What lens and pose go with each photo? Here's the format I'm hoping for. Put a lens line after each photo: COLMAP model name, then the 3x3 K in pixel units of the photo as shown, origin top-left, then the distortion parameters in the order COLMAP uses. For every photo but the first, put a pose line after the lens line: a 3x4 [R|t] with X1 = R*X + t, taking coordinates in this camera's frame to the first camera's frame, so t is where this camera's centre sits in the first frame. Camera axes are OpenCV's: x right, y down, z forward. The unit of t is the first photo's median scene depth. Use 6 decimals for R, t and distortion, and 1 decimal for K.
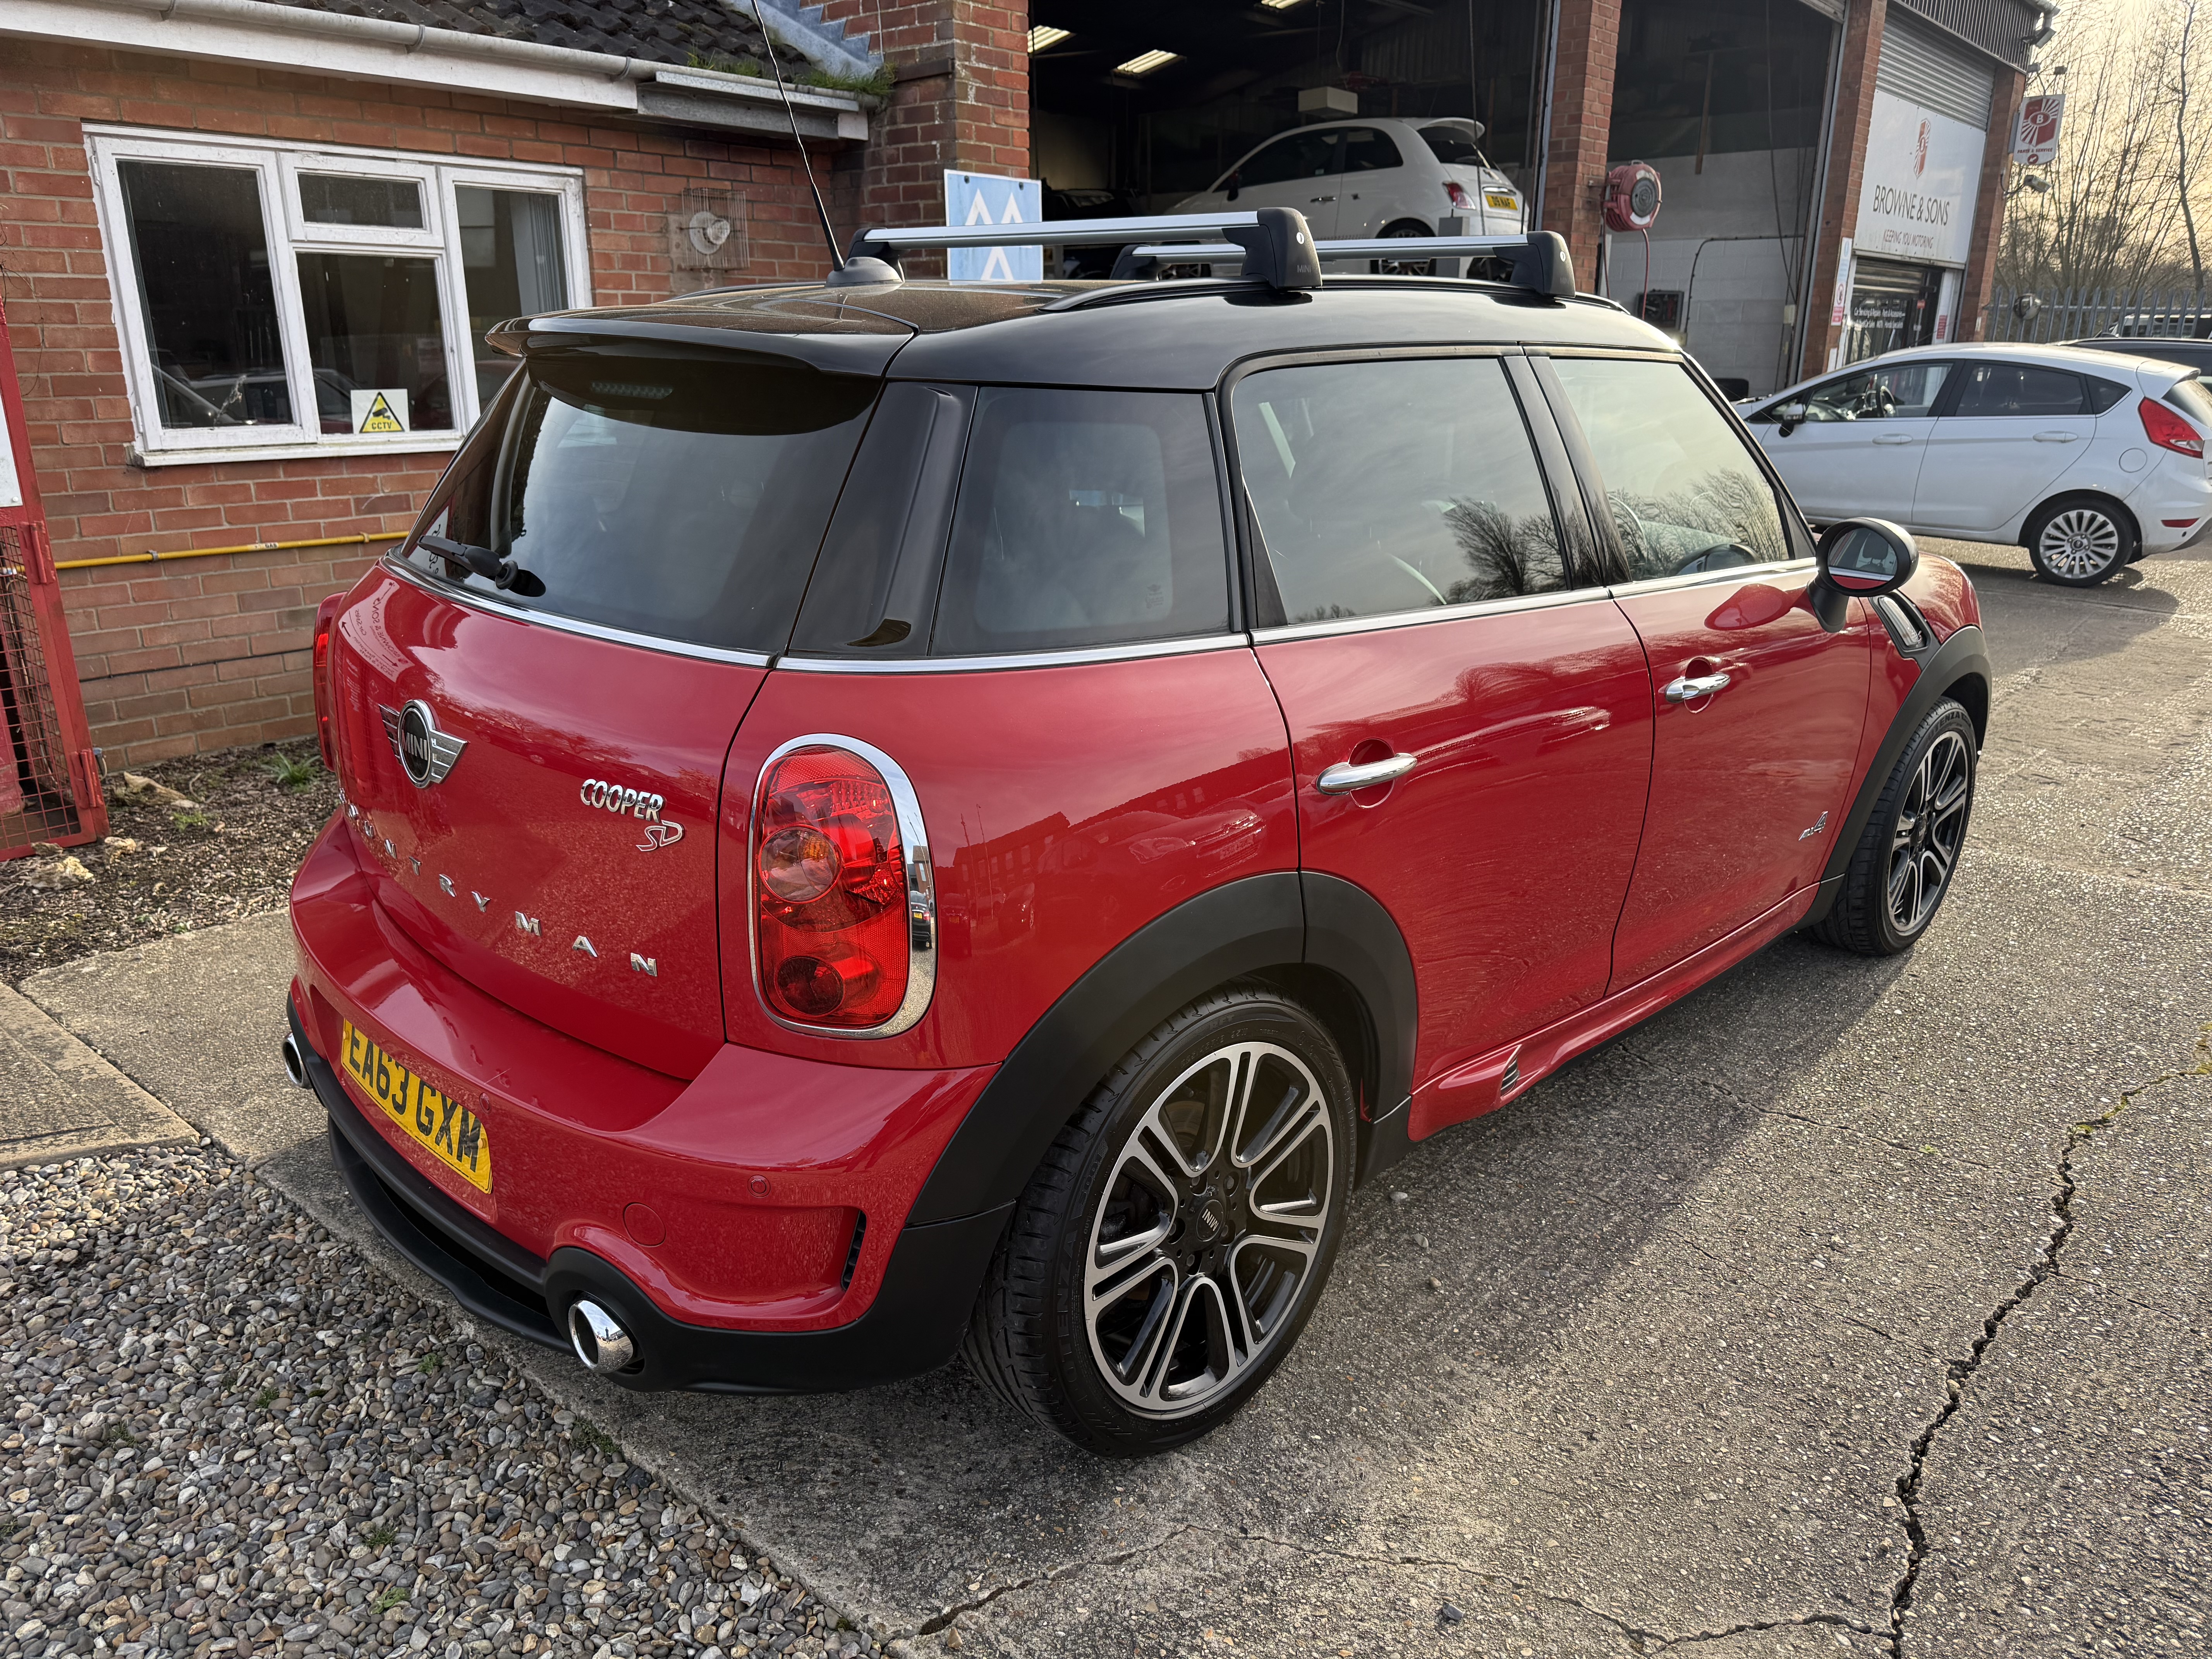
lens RADIAL K [[1576.1, 0, 1100.6], [0, 1576.1, 826.7], [0, 0, 1]] dist [0.021958, -0.021806]
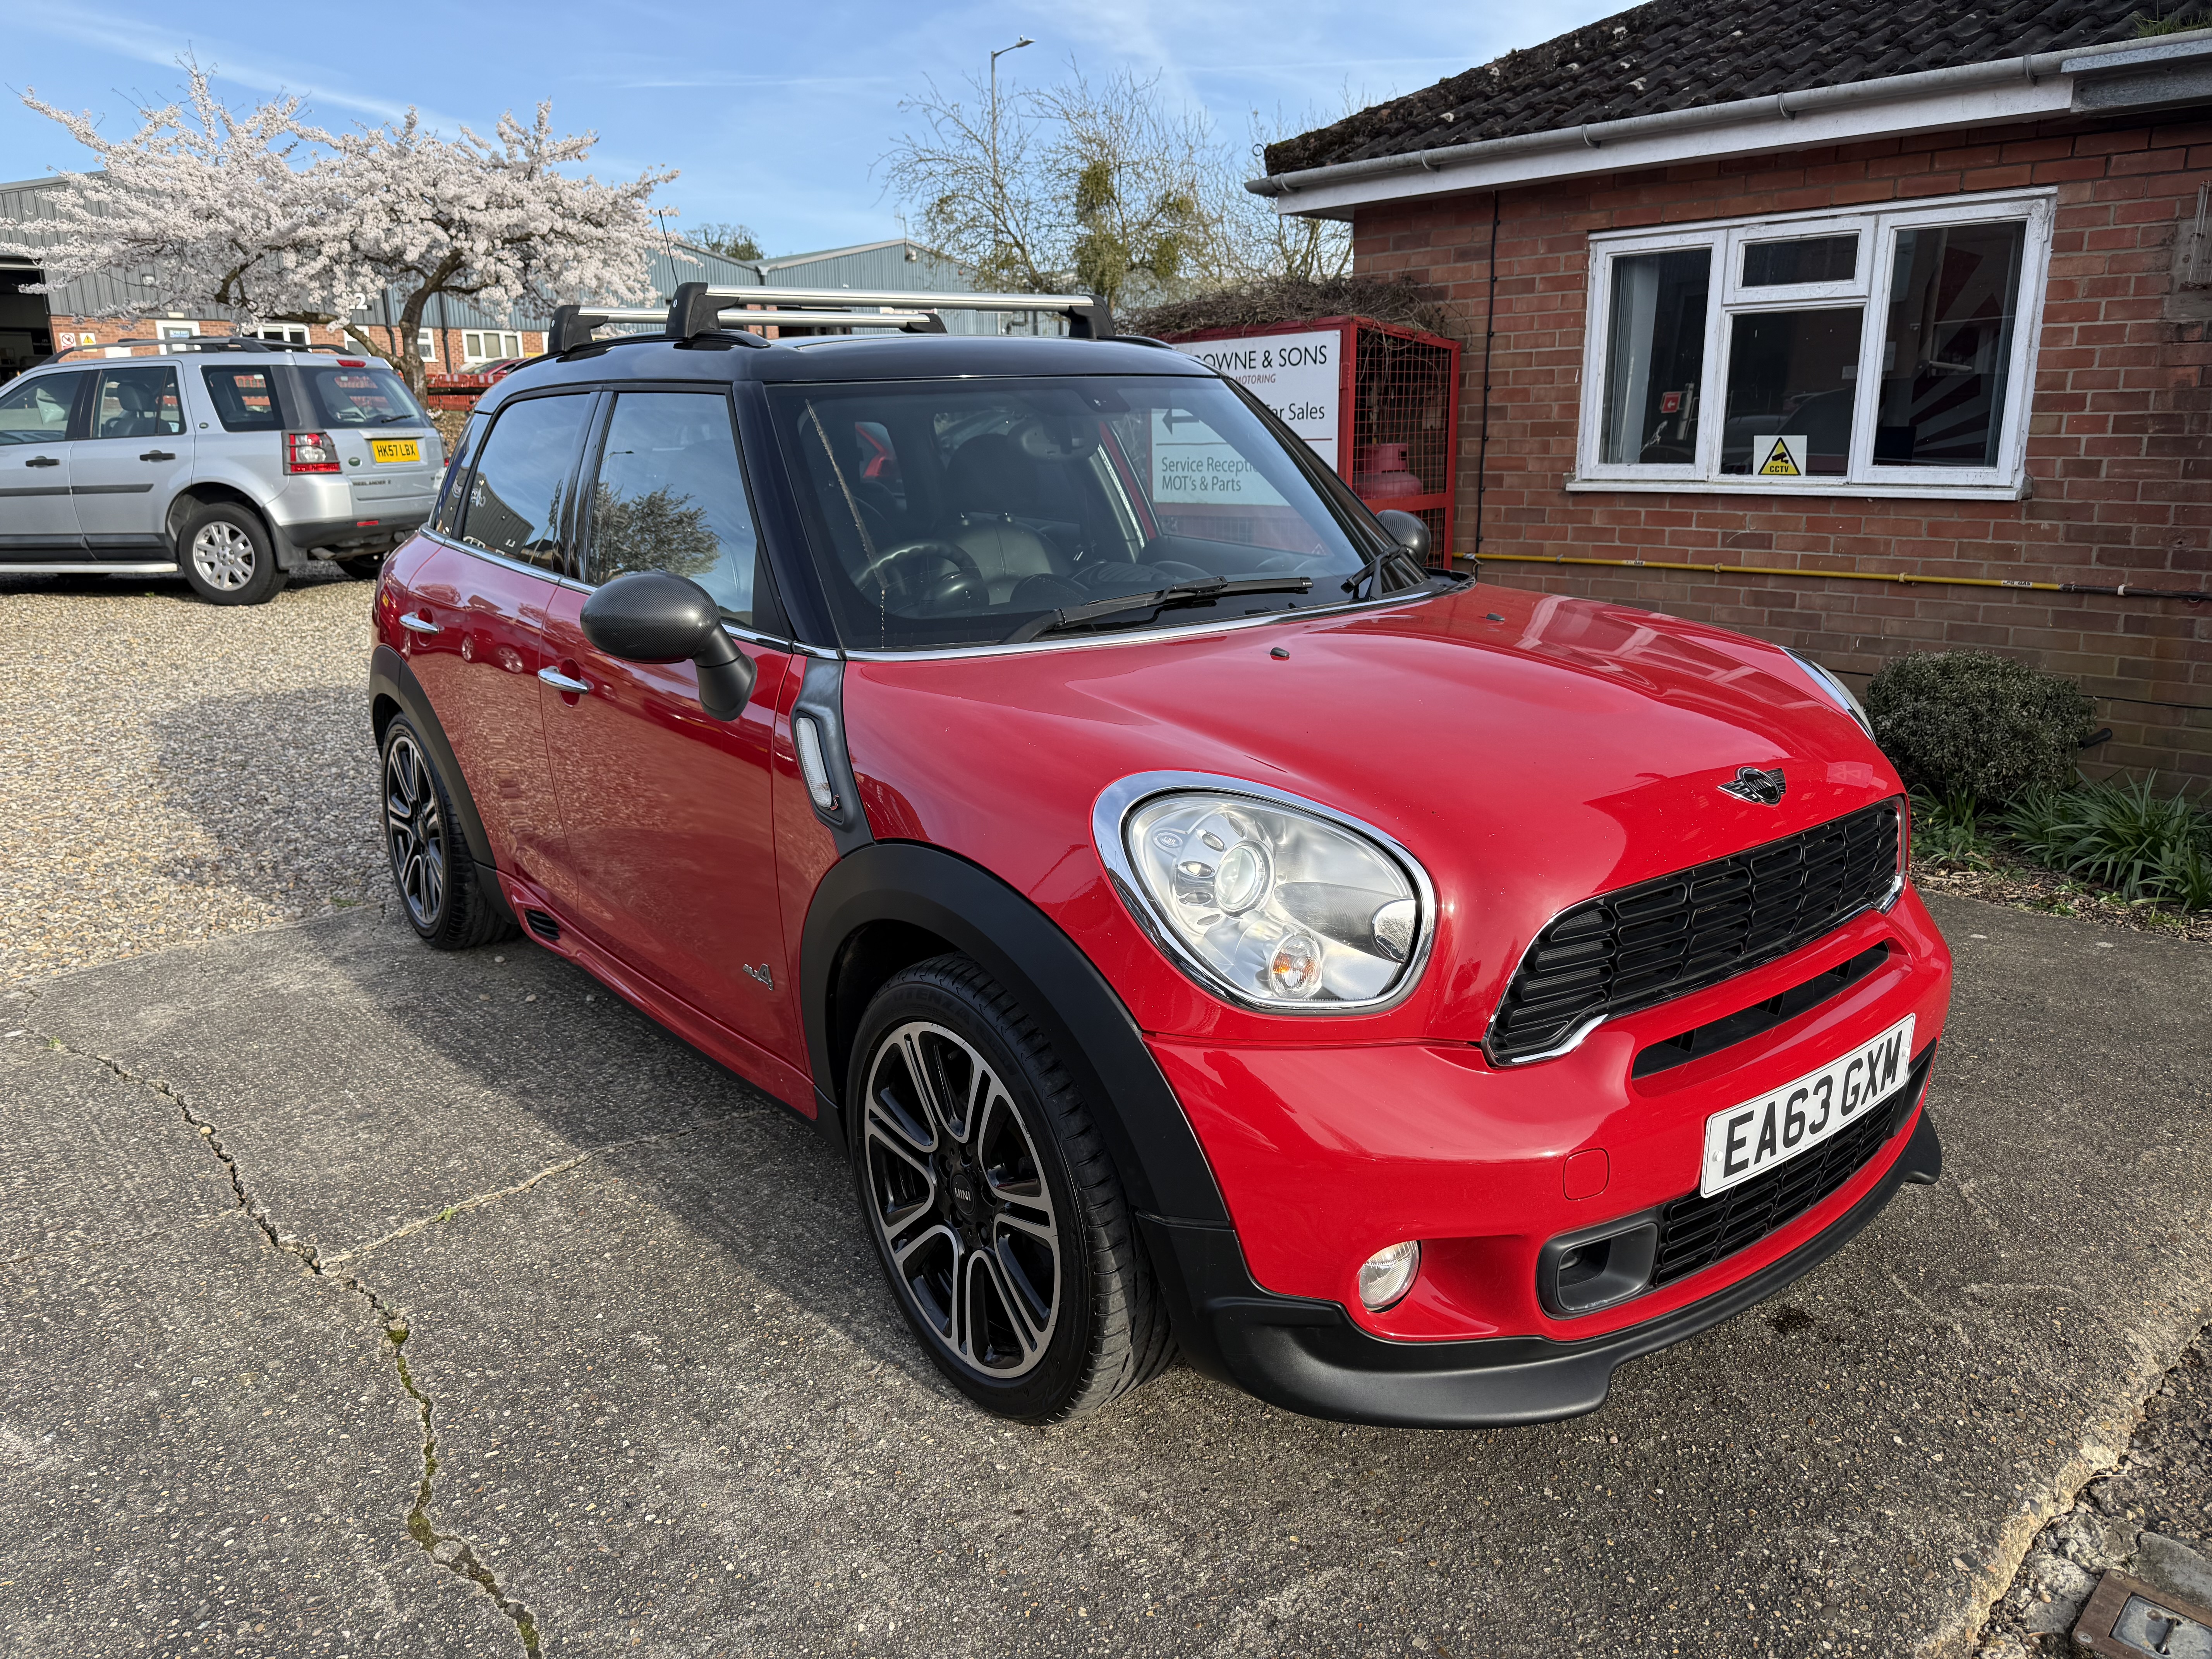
lens RADIAL K [[1558.2, 0, 1106.0], [0, 1558.2, 829.5], [0, 0, 1]] dist [0.031238, -0.034572]
pose [[-0.107075, 0.259965, -0.959663, 0.690332], [-0.270958, 0.921048, 0.279737, -0.206365], [0.956617, 0.289981, -0.028182, 0.679783]]
